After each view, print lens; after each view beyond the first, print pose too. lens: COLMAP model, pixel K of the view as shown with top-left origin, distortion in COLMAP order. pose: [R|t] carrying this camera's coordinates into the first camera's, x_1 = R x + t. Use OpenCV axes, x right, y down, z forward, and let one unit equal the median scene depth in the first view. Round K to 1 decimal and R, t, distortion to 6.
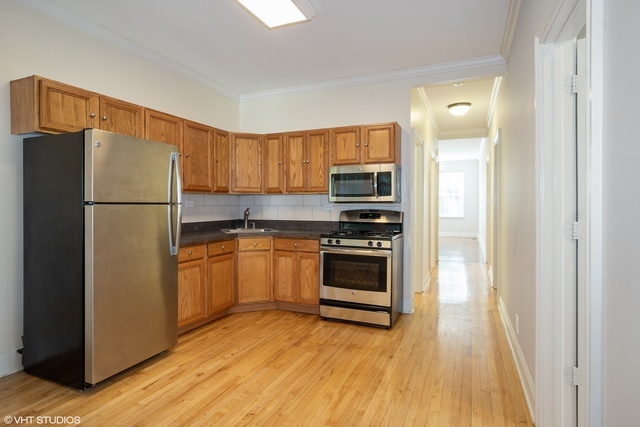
lens RADIAL K [[348.0, 0, 321.5], [0, 348.0, 206.6], [0, 0, 1]] dist [-0.003531, -0.000322]
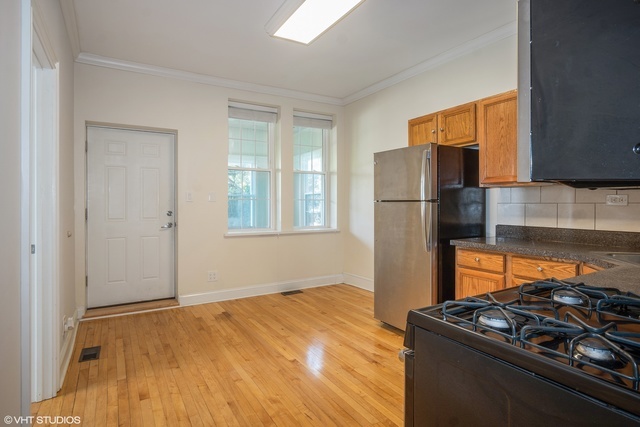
lens RADIAL K [[348.0, 0, 319.5], [0, 348.0, 209.7], [0, 0, 1]] dist [-0.003531, -0.000322]
pose [[-0.583220, 0.015302, -0.812170, 0.447014], [-0.005061, 0.999735, 0.022470, -0.003094], [0.812299, 0.017215, -0.582988, 1.024673]]
